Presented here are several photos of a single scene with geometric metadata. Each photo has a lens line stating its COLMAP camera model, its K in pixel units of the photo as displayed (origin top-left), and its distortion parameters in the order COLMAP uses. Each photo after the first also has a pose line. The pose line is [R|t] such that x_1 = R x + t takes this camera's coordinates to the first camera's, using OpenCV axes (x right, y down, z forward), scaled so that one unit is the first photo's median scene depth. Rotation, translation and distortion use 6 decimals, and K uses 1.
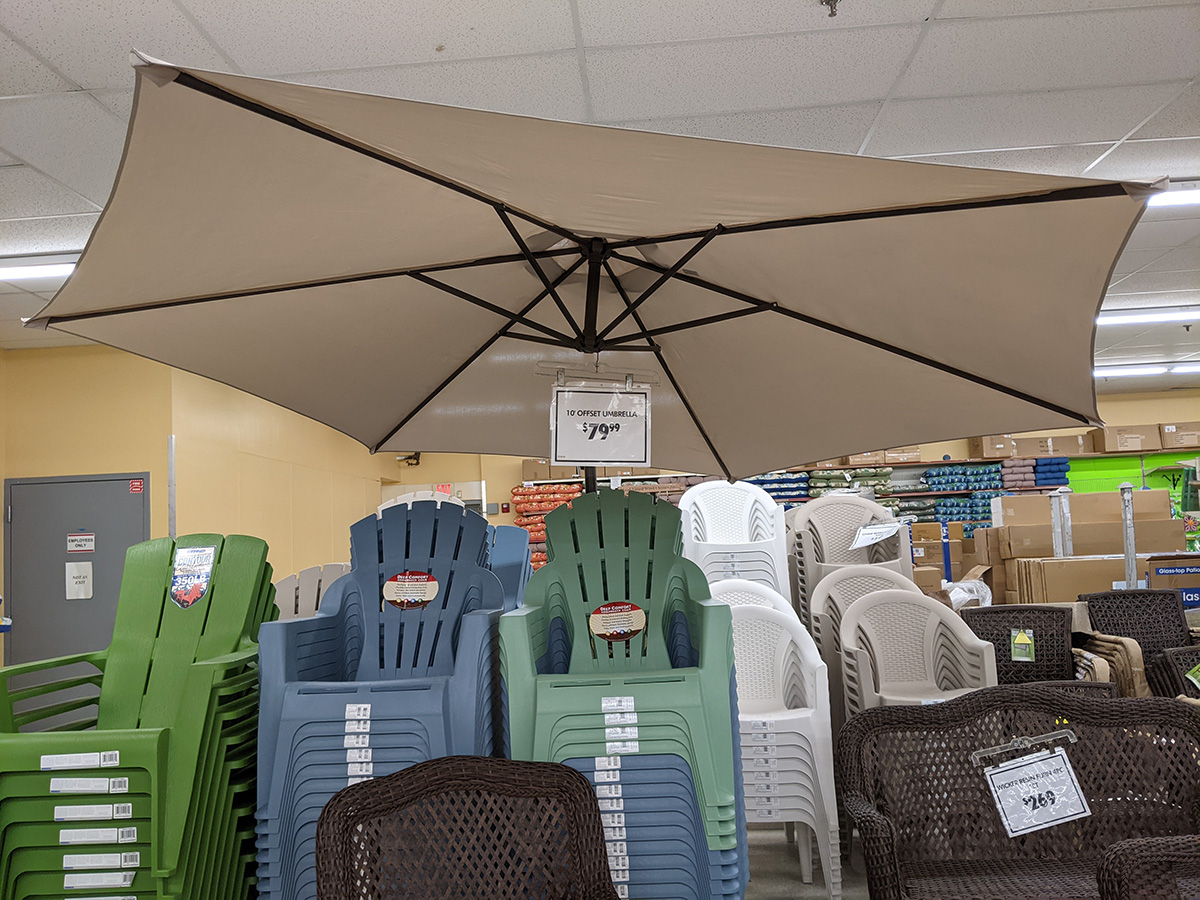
lens RADIAL K [[961.0, 0, 600.0], [0, 961.0, 450.0], [0, 0, 1]] dist [0.063195, -0.111732]
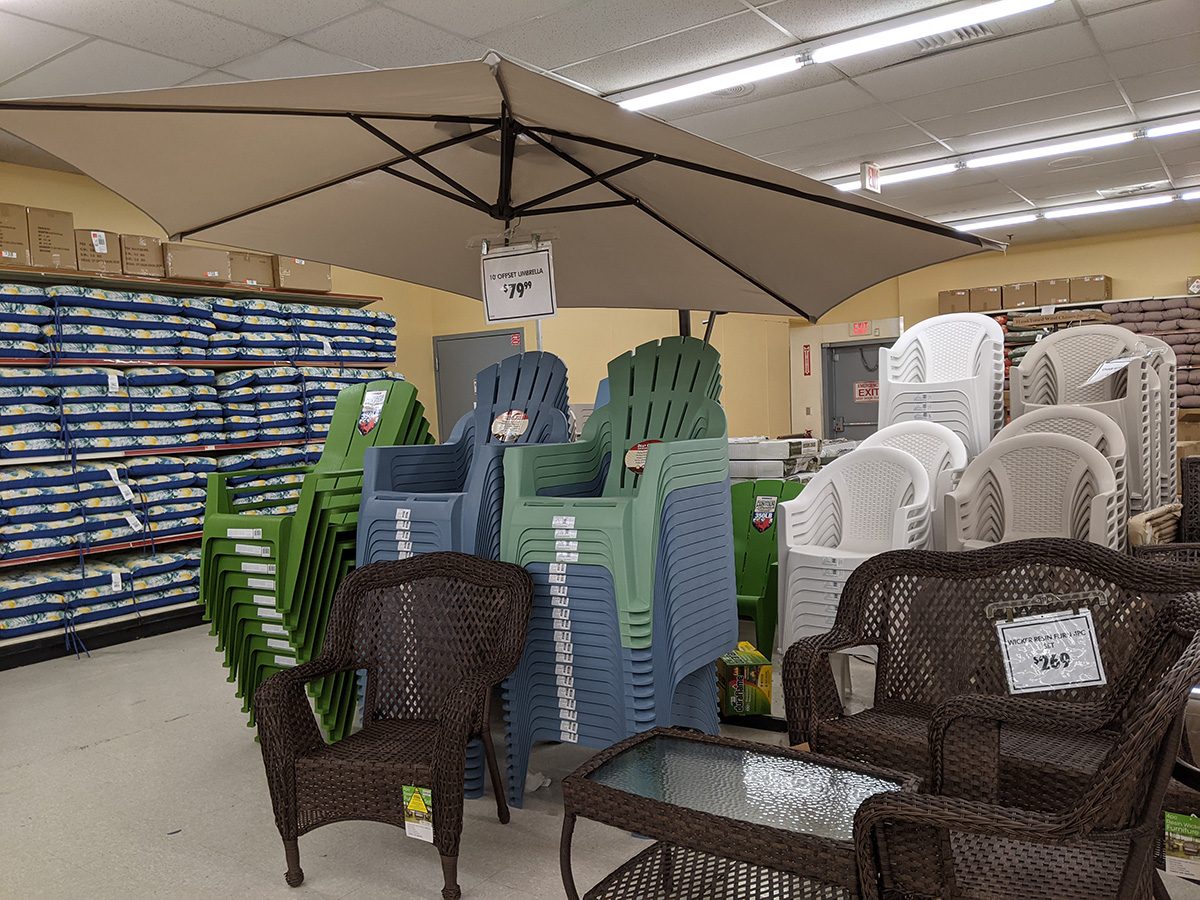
lens RADIAL K [[971.2, 0, 601.6], [0, 971.2, 468.0], [0, 0, 1]] dist [0.126668, -0.235497]
pose [[0.849882, 0.036785, -0.525688, 0.580316], [0.059722, 0.984410, 0.165438, 0.002262], [0.523578, -0.171998, 0.834435, 0.031242]]
